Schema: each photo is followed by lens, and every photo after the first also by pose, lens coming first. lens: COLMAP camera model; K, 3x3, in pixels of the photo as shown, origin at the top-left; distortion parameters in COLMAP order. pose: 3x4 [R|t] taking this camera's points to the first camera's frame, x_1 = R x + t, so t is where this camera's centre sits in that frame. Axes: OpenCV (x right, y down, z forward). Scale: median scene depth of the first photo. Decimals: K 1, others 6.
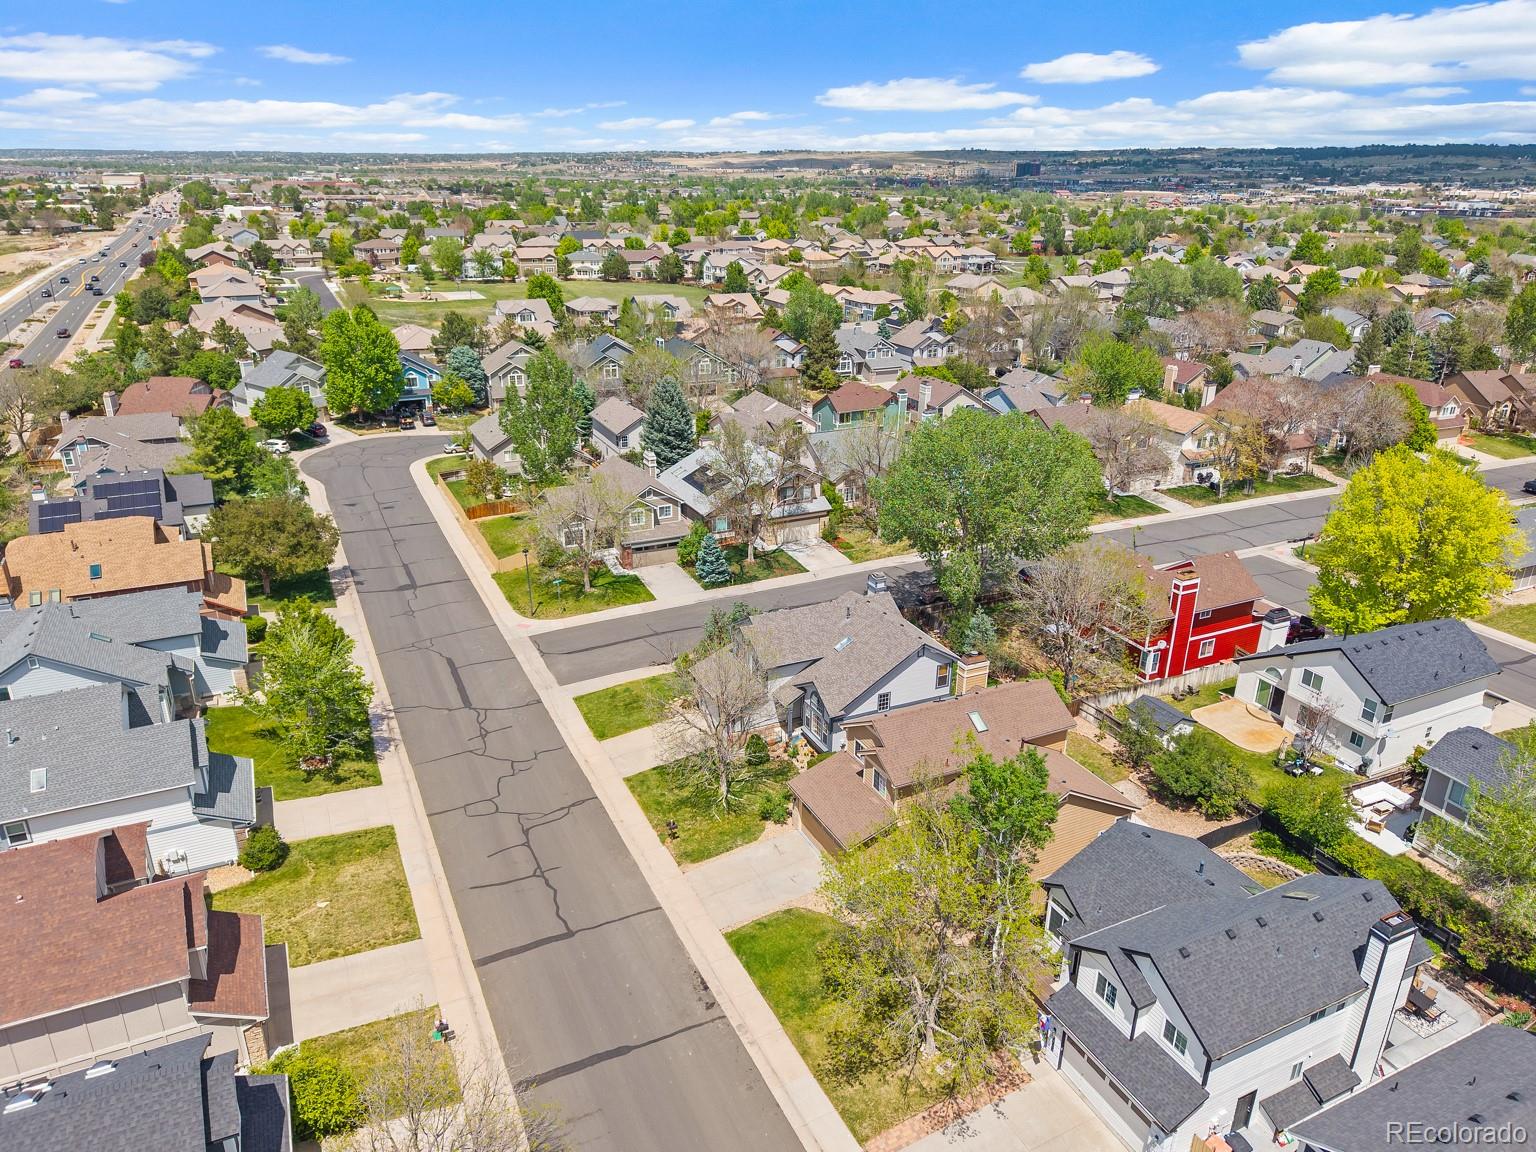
lens RADIAL K [[1061.6, 0, 768.0], [0, 1061.6, 576.0], [0, 0, 1]] dist [0.003670, -0.004790]
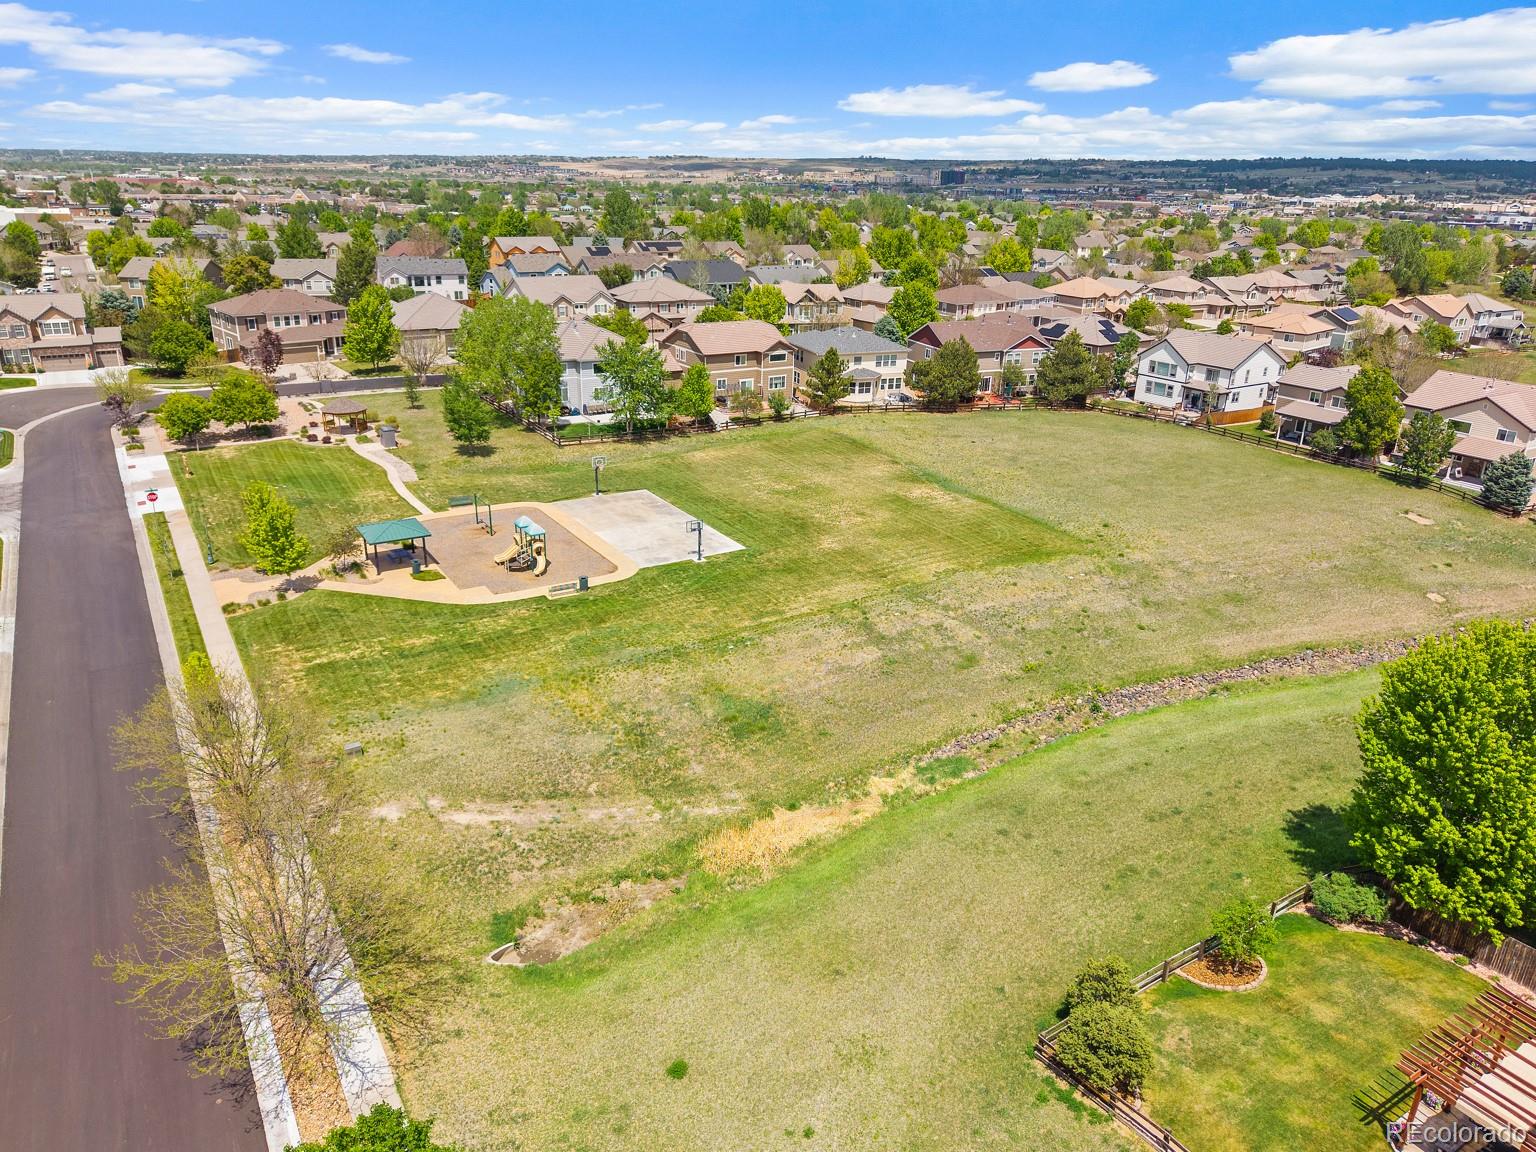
lens RADIAL K [[1061.6, 0, 768.0], [0, 1061.6, 576.0], [0, 0, 1]] dist [0.003670, -0.004790]
pose [[0.993385, -0.029658, 0.110934, -0.072289], [0.030452, 0.999521, -0.005468, -0.063245], [-0.110718, 0.008810, 0.993813, 0.183582]]
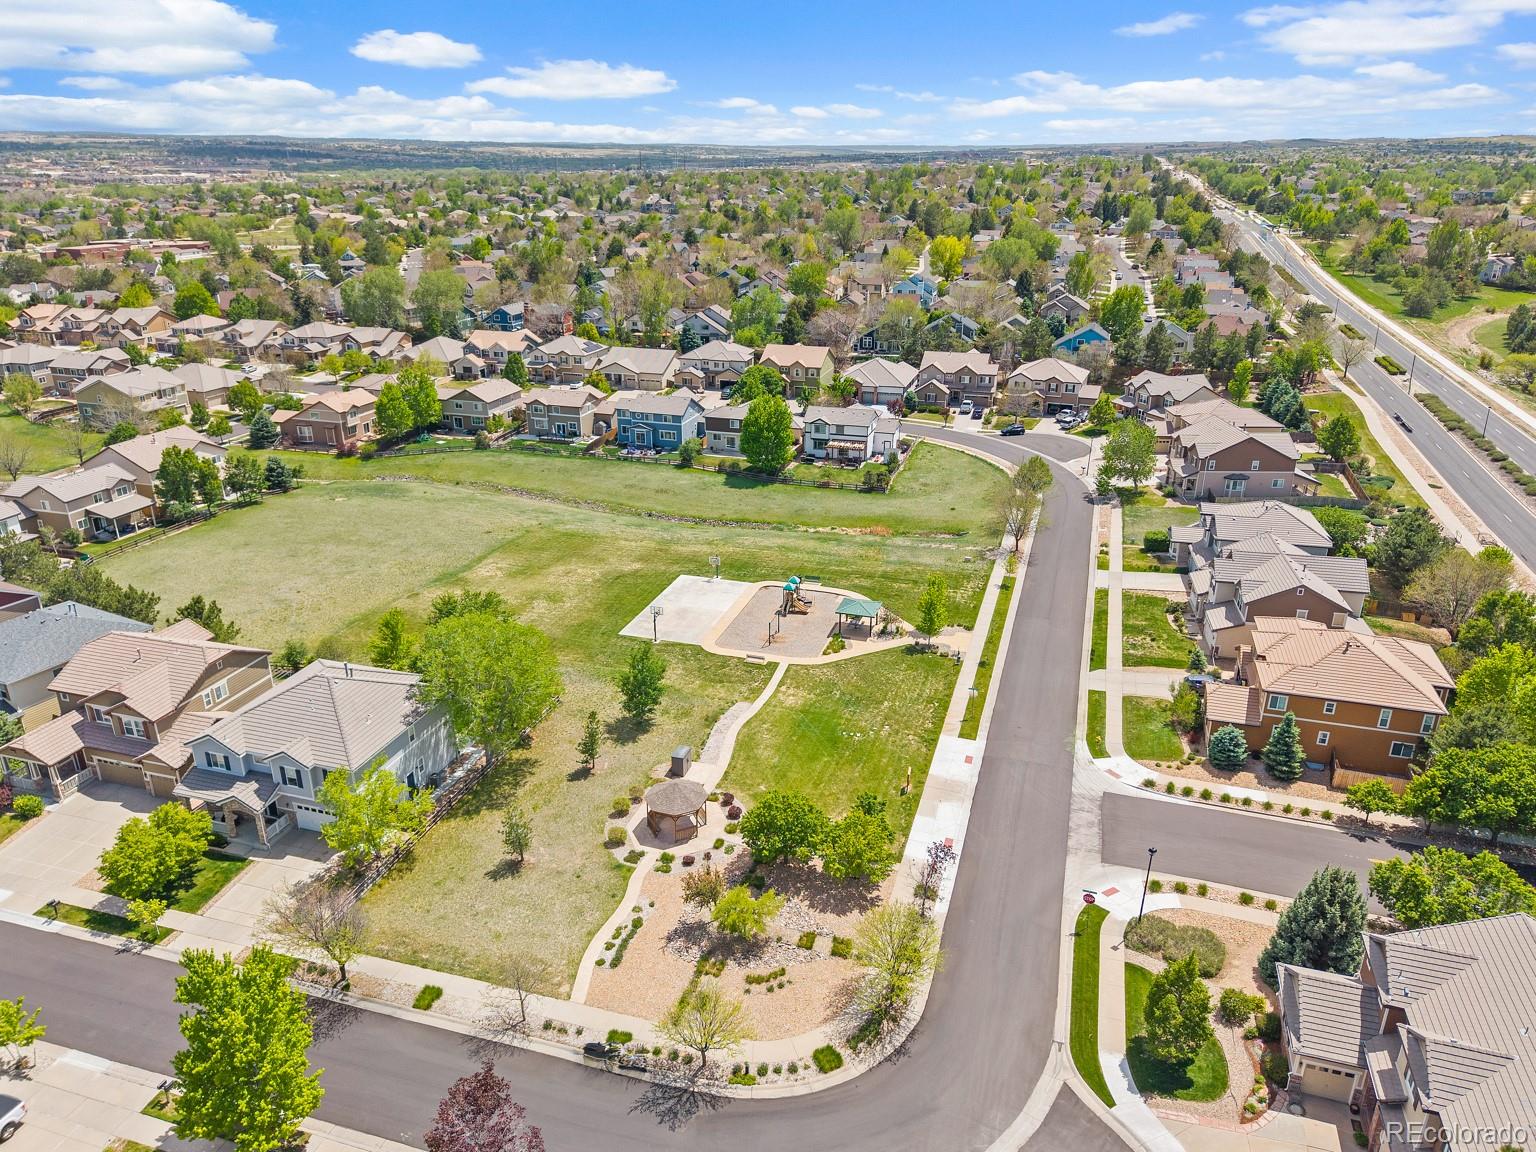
lens RADIAL K [[1061.6, 0, 768.0], [0, 1061.6, 576.0], [0, 0, 1]] dist [0.003670, -0.004790]
pose [[-0.735173, -0.266079, 0.623477, -0.139594], [0.229024, 0.768169, 0.597883, -0.127706], [-0.638020, 0.582339, -0.503798, 0.300228]]
